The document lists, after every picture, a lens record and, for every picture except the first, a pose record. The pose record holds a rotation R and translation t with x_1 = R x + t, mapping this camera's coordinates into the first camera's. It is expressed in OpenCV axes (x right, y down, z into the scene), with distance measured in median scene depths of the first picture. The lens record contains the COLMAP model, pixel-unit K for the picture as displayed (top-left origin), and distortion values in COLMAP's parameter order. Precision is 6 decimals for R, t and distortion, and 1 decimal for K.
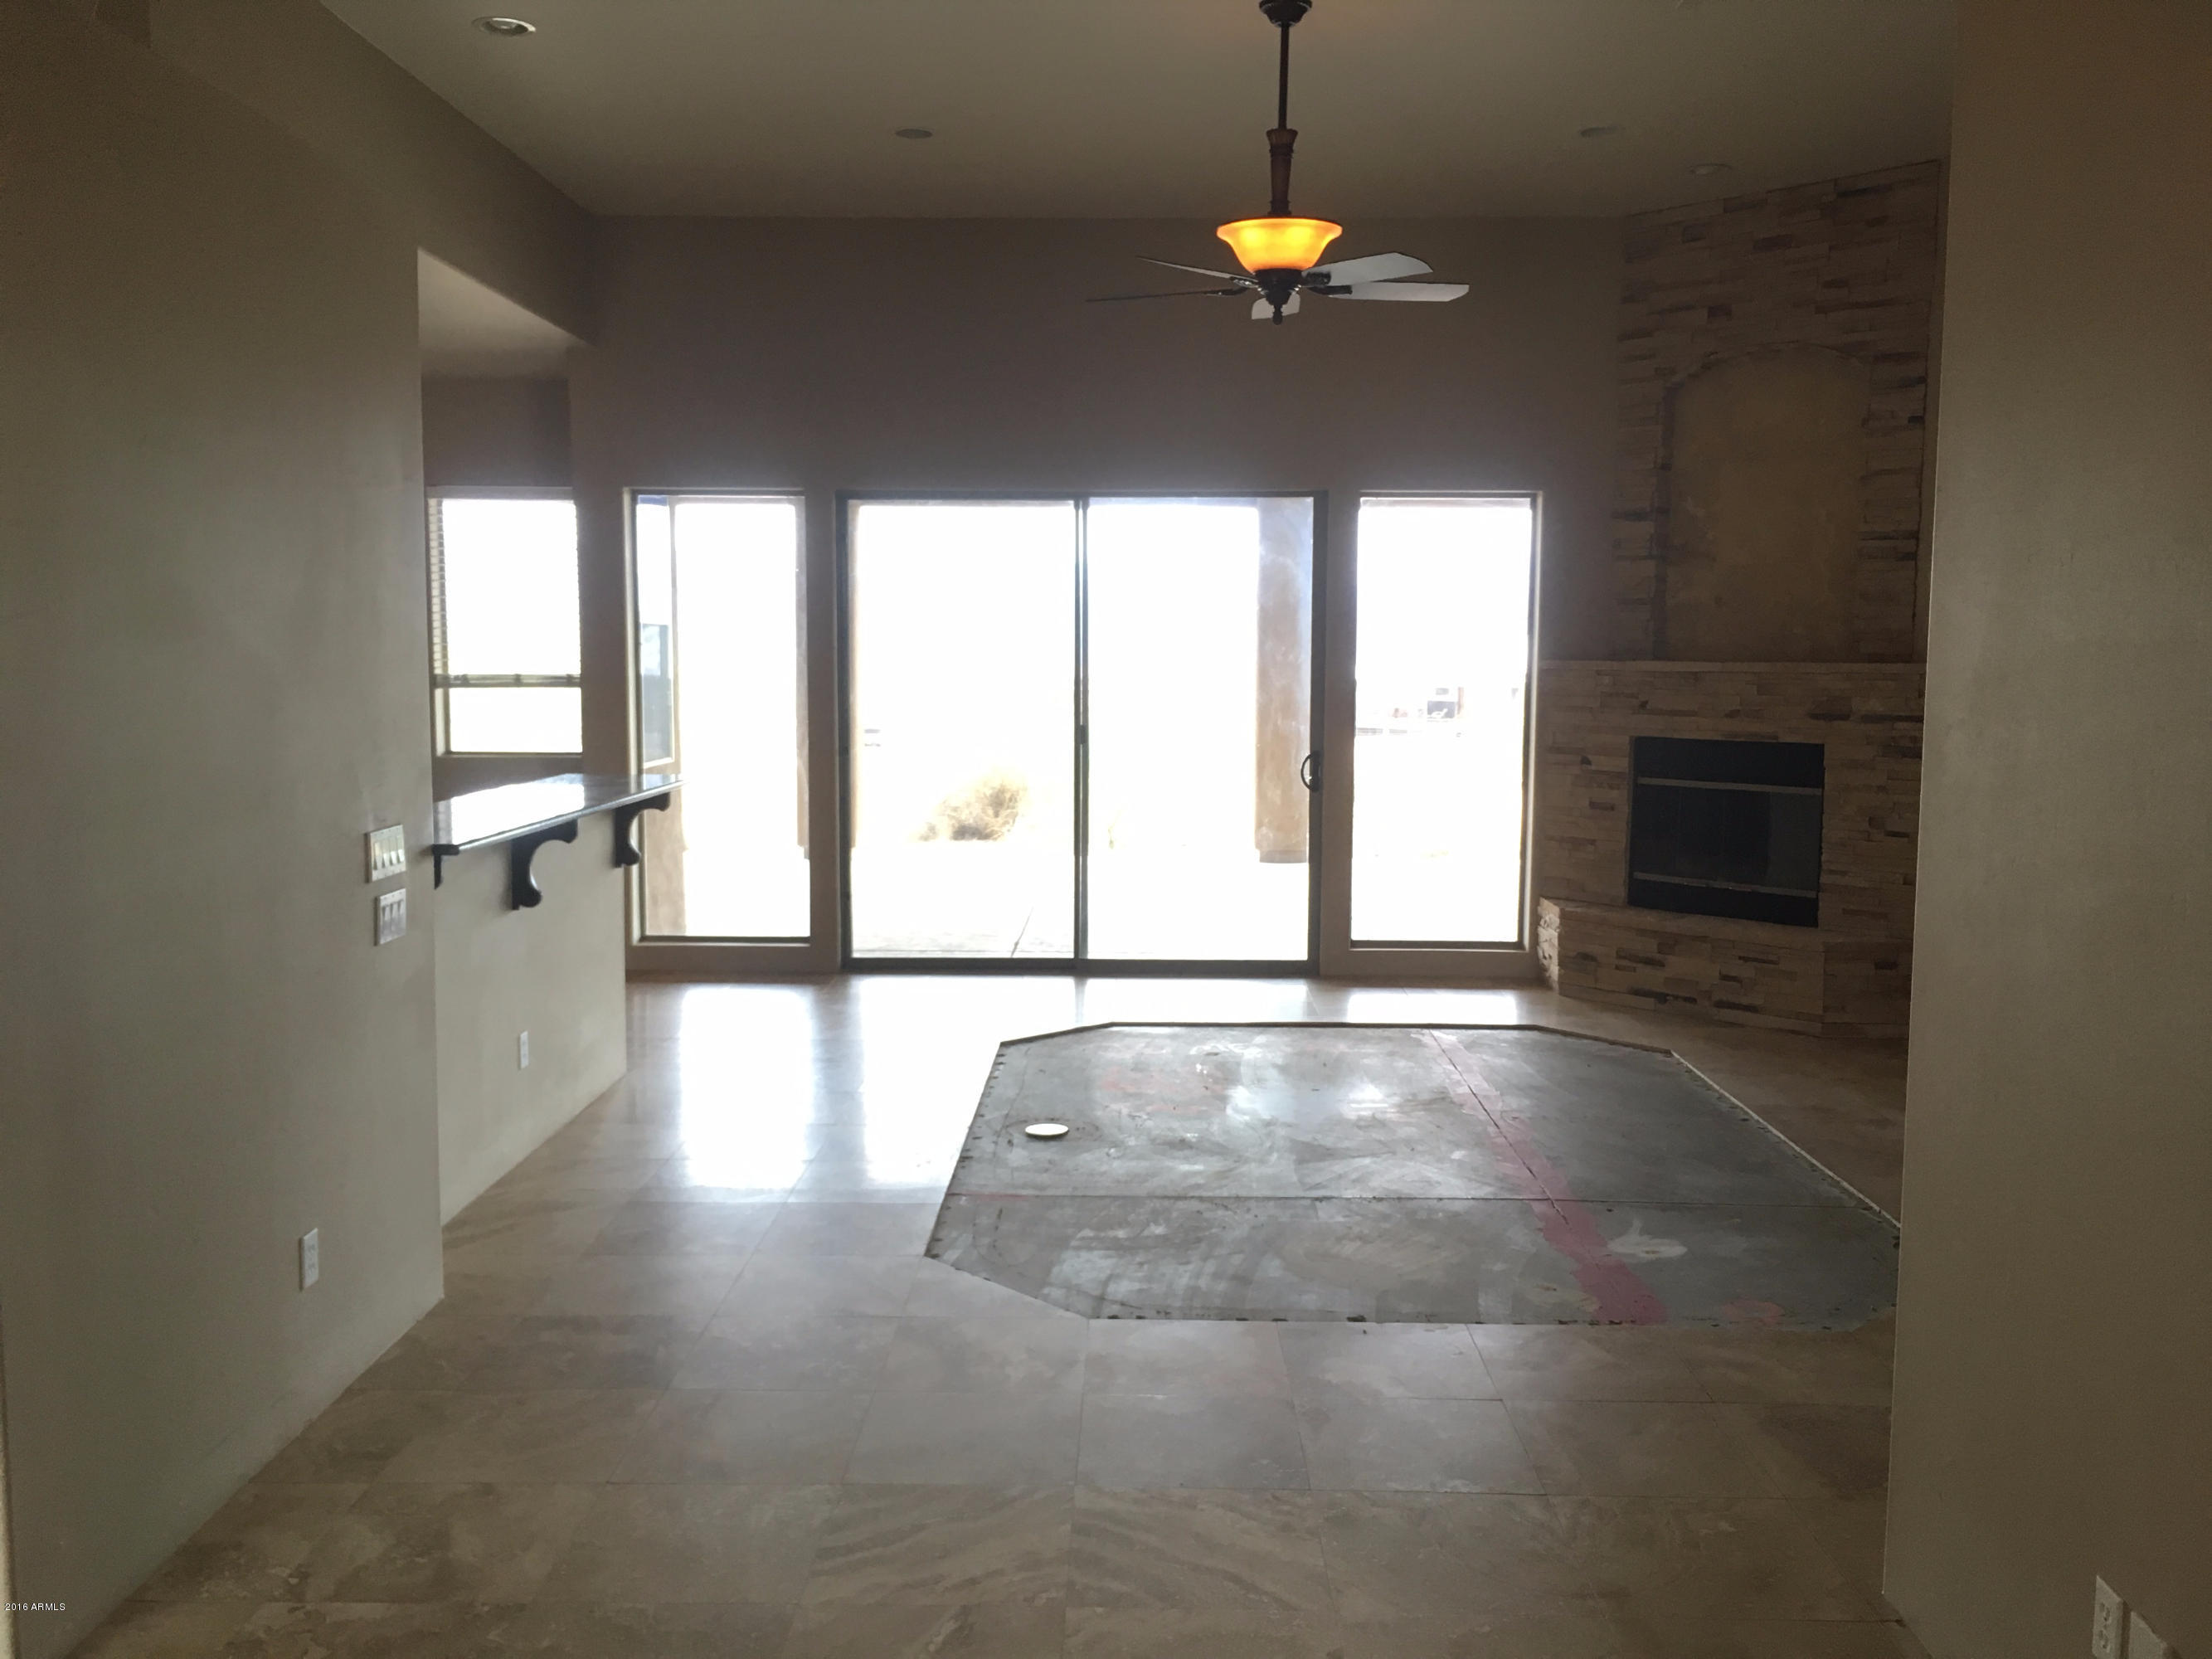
lens RADIAL K [[1868.5, 0, 1108.1], [0, 1868.5, 822.4], [0, 0, 1]] dist [0.086462, -0.123016]
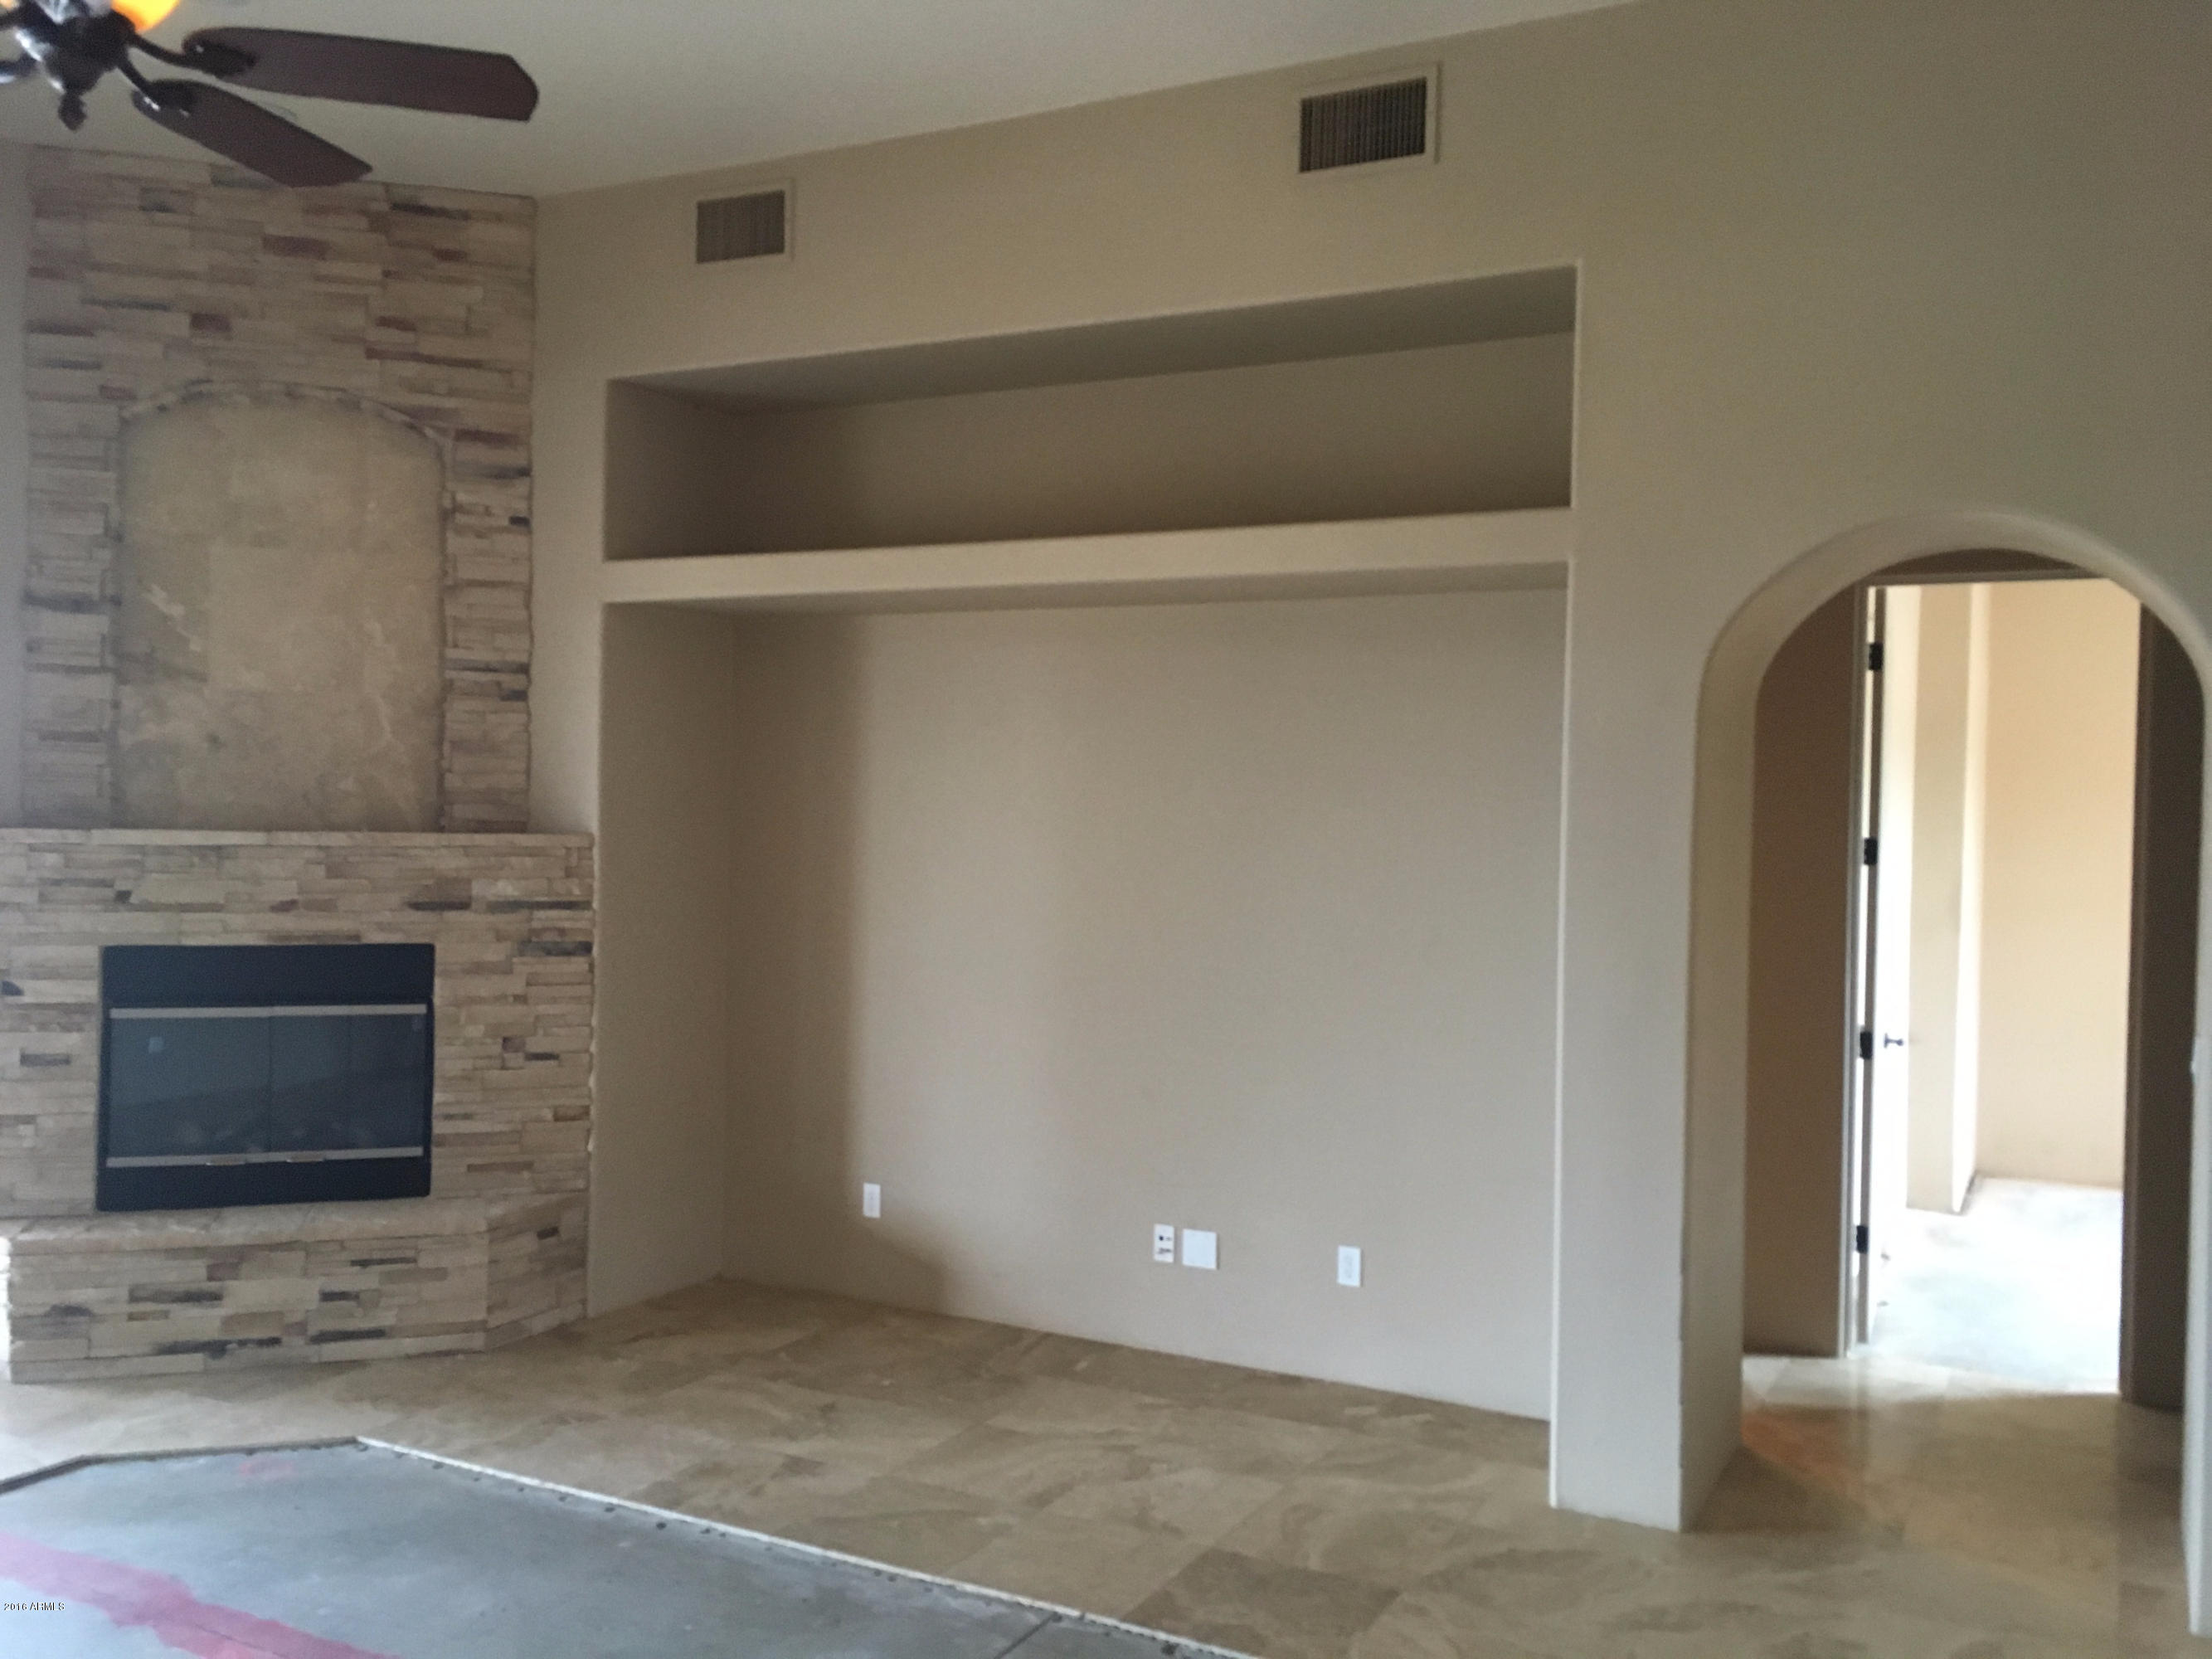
lens RADIAL K [[1868.5, 0, 1108.1], [0, 1868.5, 822.4], [0, 0, 1]] dist [0.086462, -0.123016]
pose [[0.454454, -0.009595, 0.890718, -0.147691], [0.070273, 0.997212, -0.025112, -0.050064], [-0.887994, 0.074005, 0.453861, 0.419862]]
